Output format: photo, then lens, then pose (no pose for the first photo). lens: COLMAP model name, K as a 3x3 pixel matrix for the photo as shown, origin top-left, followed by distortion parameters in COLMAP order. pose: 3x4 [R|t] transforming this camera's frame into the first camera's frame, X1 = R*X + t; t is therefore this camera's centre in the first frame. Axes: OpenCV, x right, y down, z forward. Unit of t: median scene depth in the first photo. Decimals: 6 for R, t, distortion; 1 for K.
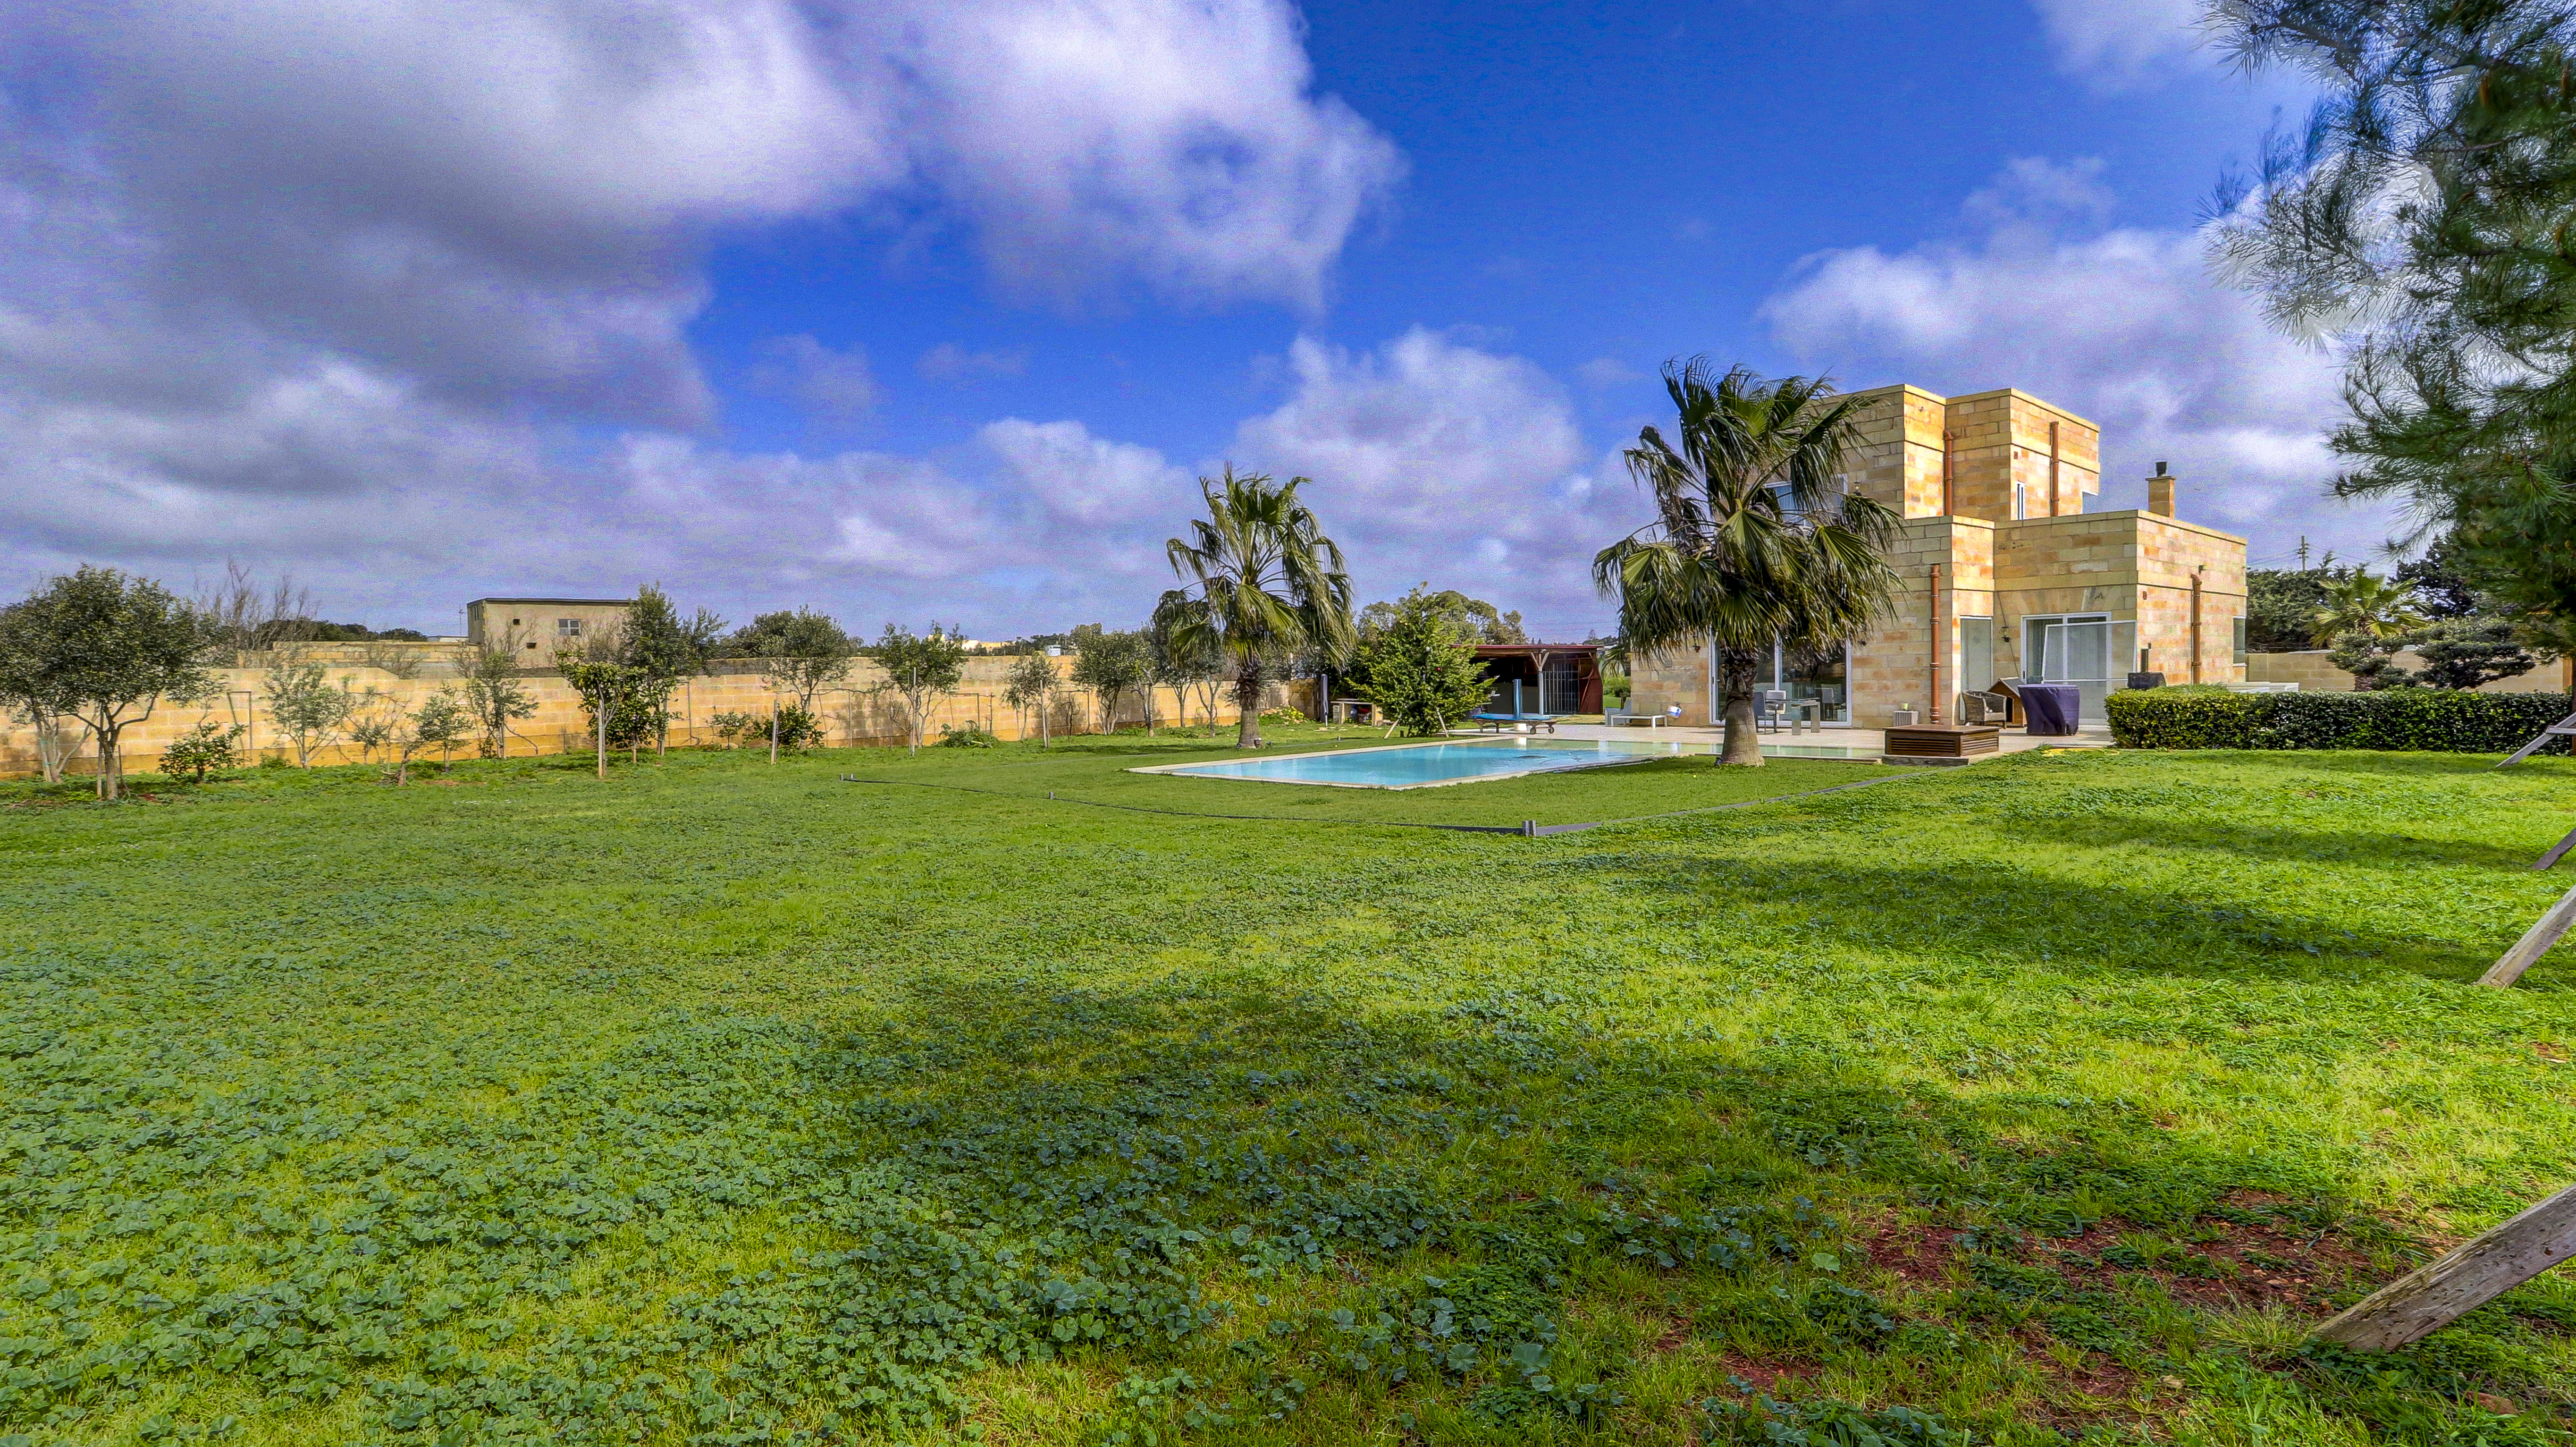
lens RADIAL K [[1210.0, 0, 1293.2], [0, 1210.0, 719.0], [0, 0, 1]] dist [-0.011508, -0.003044]
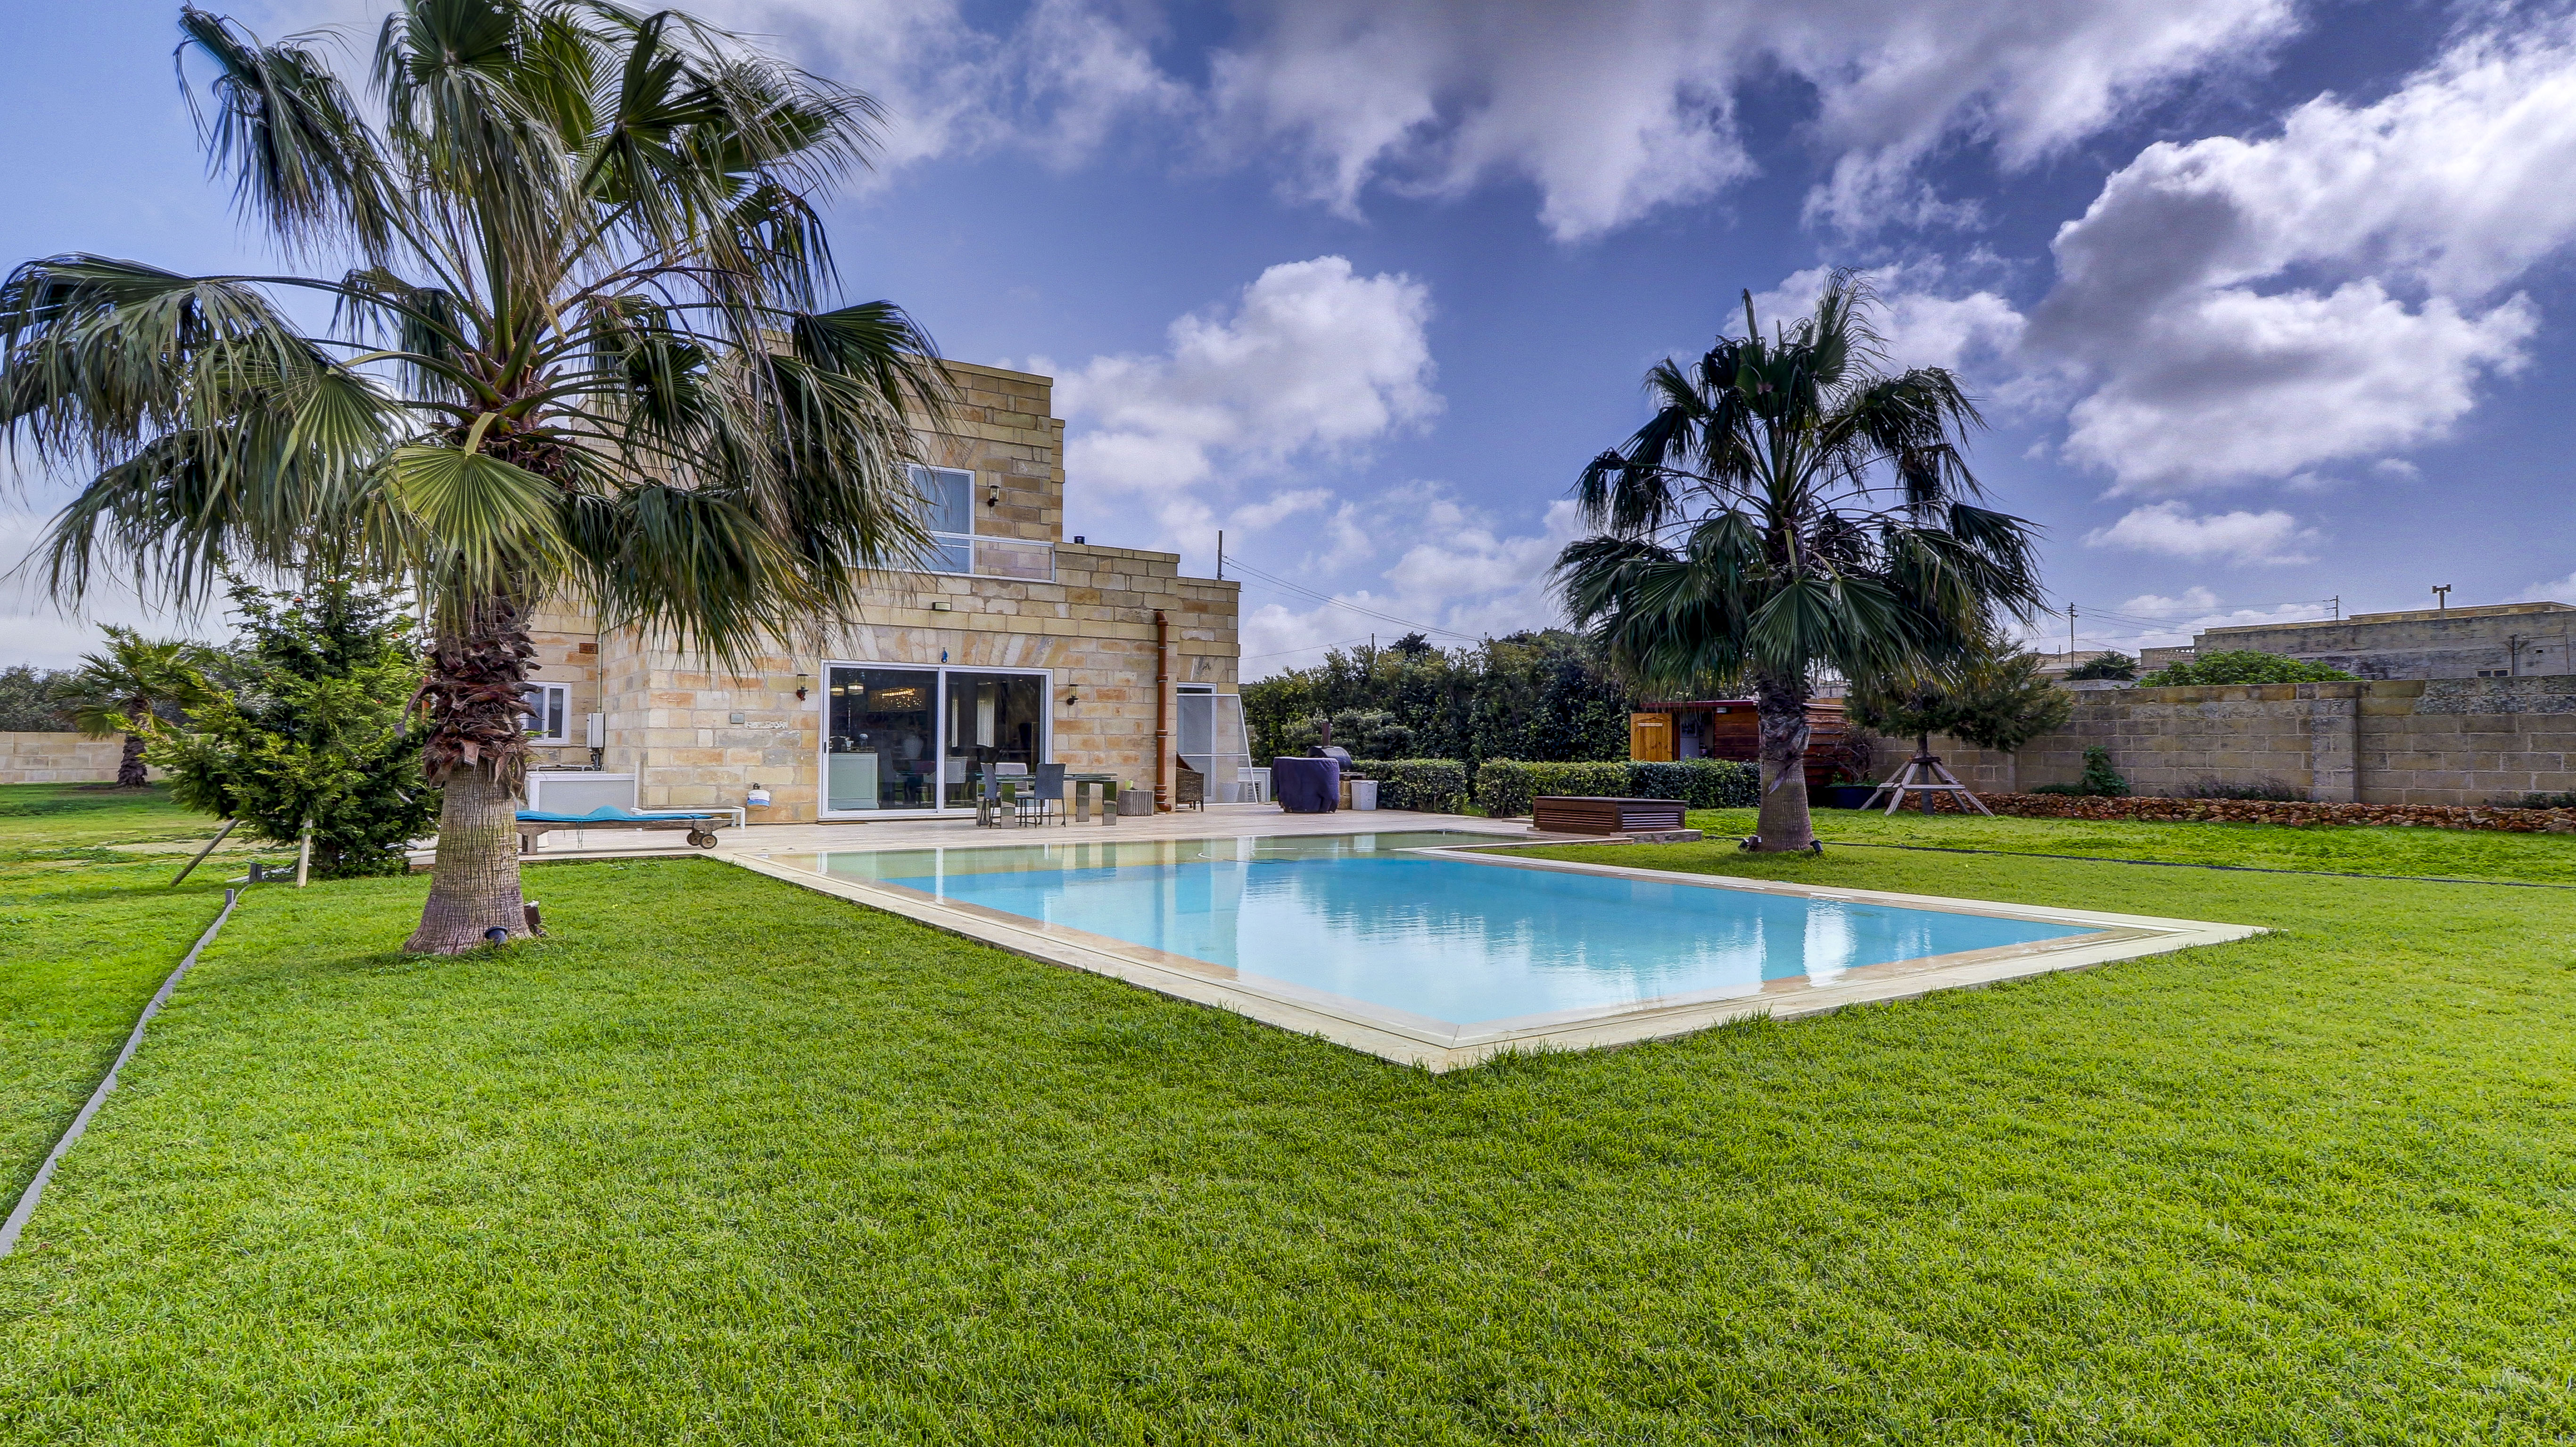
lens RADIAL K [[1309.6, 0, 1265.8], [0, 1309.6, 733.8], [0, 0, 1]] dist [-0.018120, 0.001127]
pose [[0.154347, 0.037367, 0.987310, -0.329430], [0.028899, 0.998686, -0.042316, -0.004705], [-0.987594, 0.035064, 0.153064, 0.792417]]
